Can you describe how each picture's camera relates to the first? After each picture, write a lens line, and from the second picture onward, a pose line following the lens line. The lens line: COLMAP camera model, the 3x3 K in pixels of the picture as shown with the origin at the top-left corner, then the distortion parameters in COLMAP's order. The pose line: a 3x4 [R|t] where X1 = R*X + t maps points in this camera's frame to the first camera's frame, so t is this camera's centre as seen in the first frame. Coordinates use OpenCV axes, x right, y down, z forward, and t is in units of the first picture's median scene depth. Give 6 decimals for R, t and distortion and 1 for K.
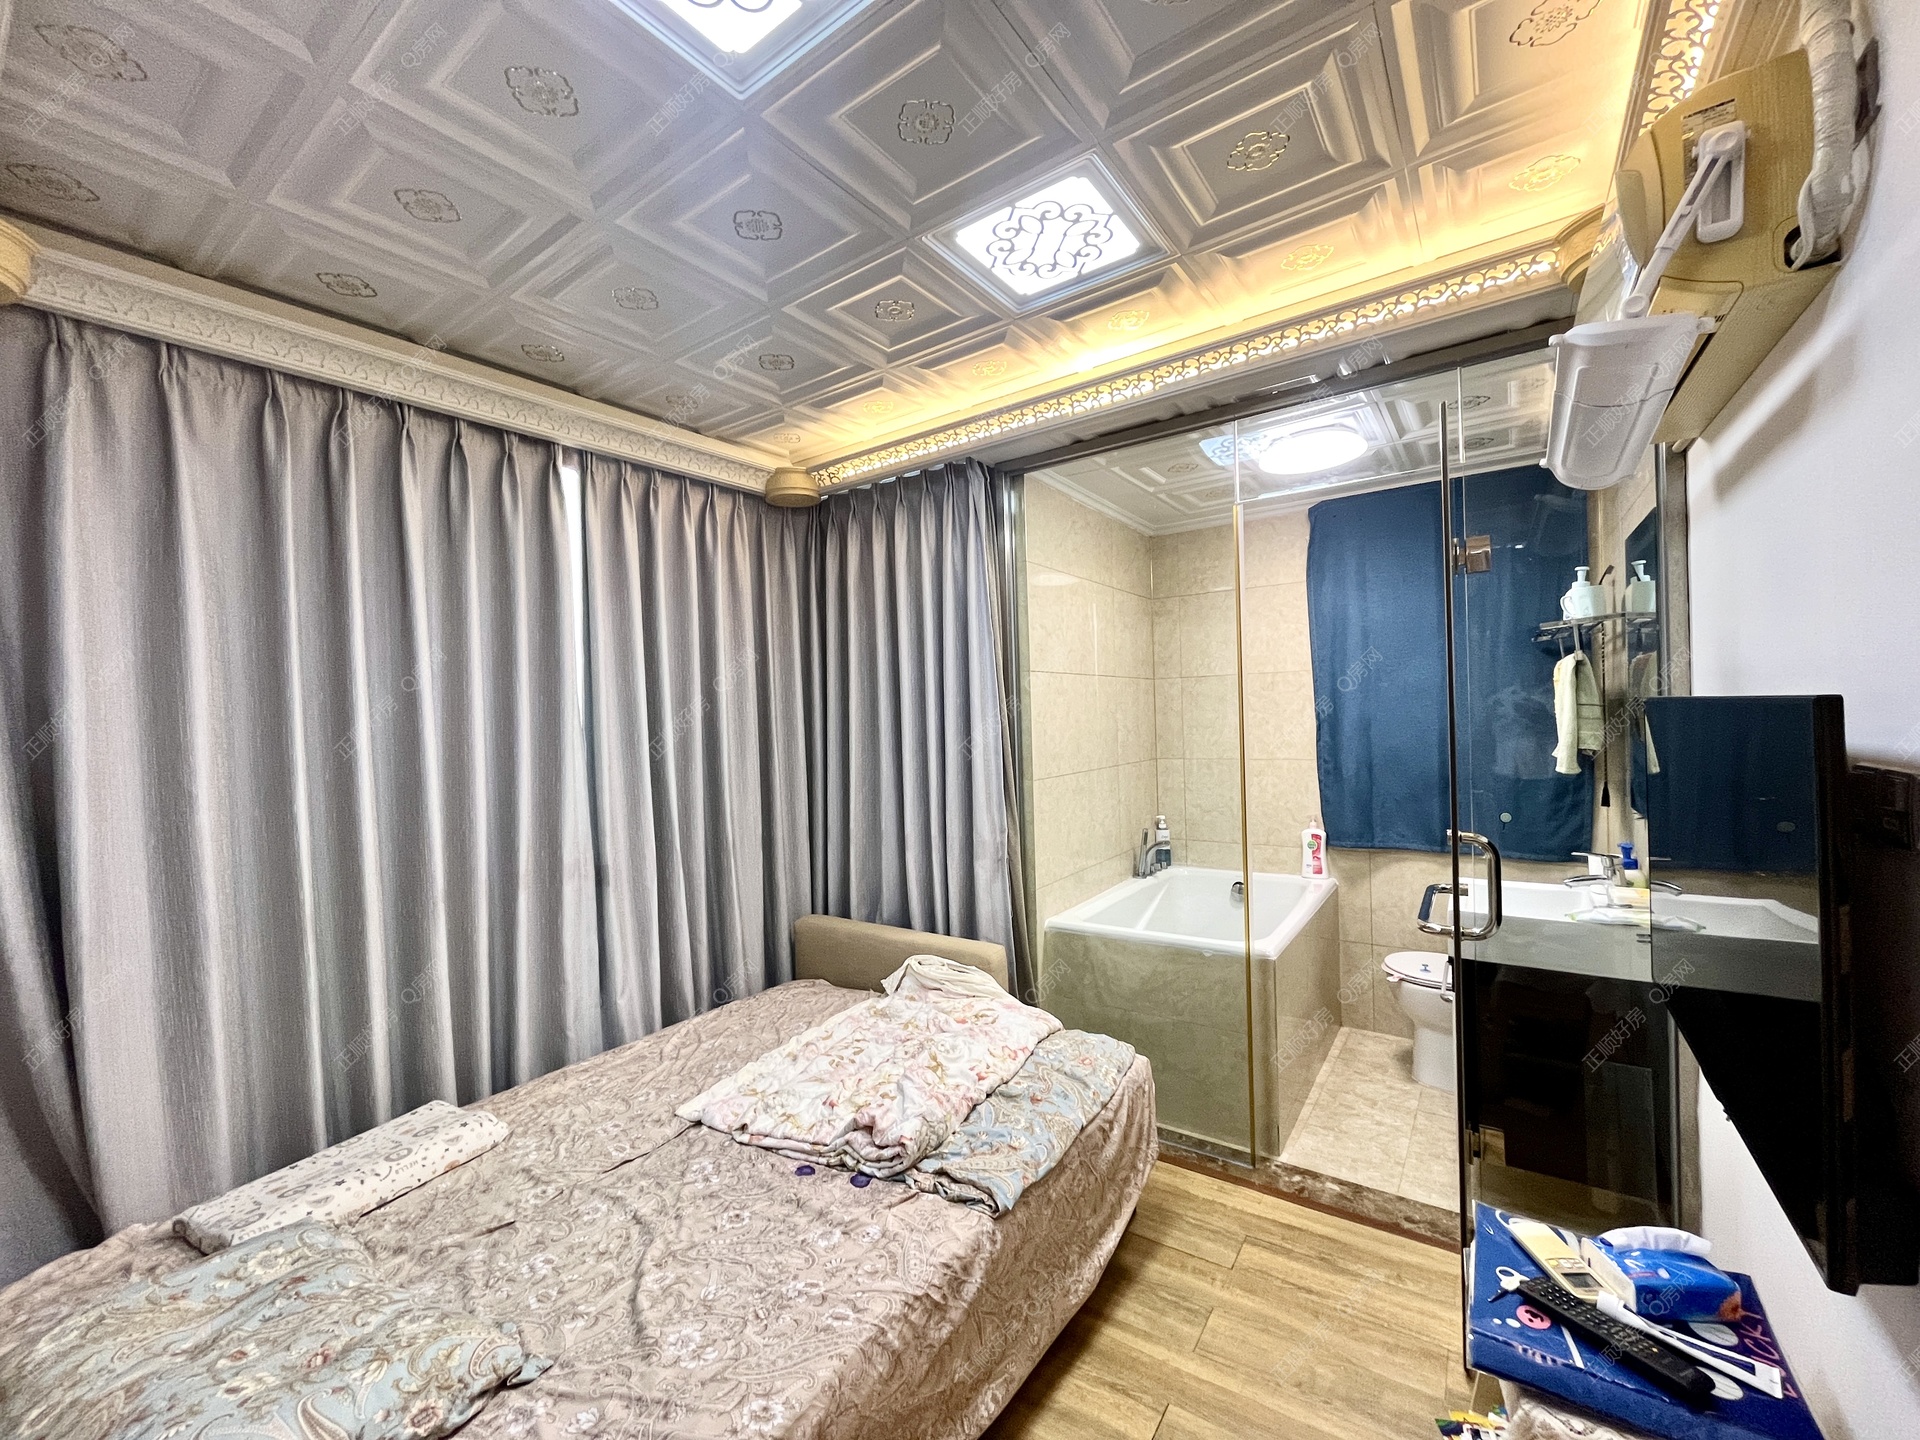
lens RADIAL K [[777.5, 0, 959.1], [0, 777.5, 726.6], [0, 0, 1]] dist [-0.000481, 0.001022]
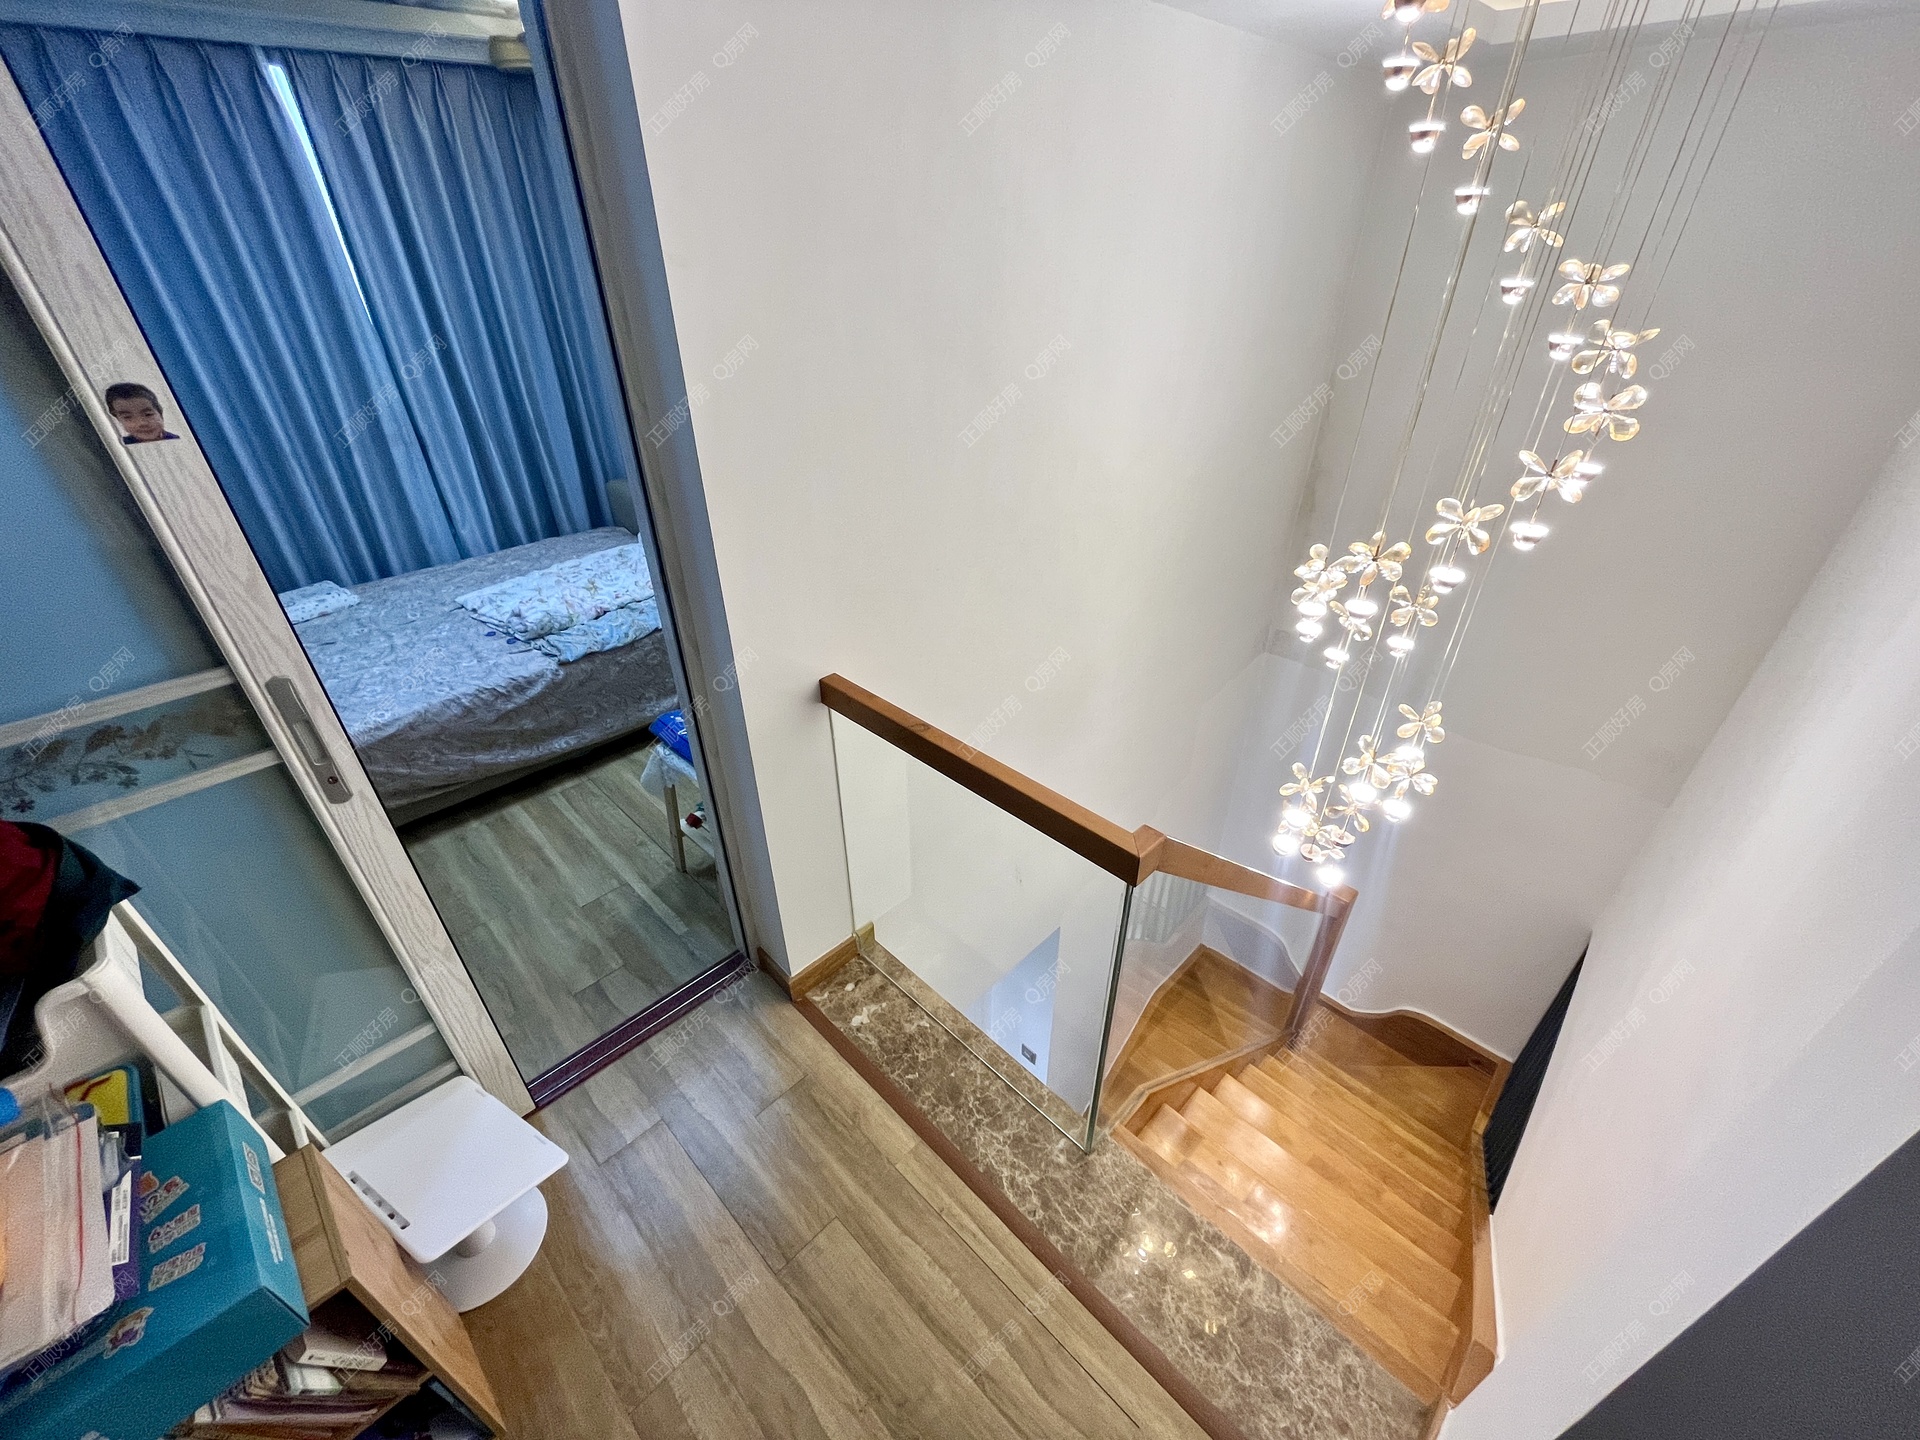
lens RADIAL K [[777.5, 0, 955.7], [0, 777.5, 716.4], [0, 0, 1]] dist [-0.000481, 0.001022]
pose [[0.984384, 0.110279, -0.137214, 1.027469], [-0.022910, 0.853084, 0.521270, -0.196471], [0.174540, -0.509986, 0.842289, -0.366300]]
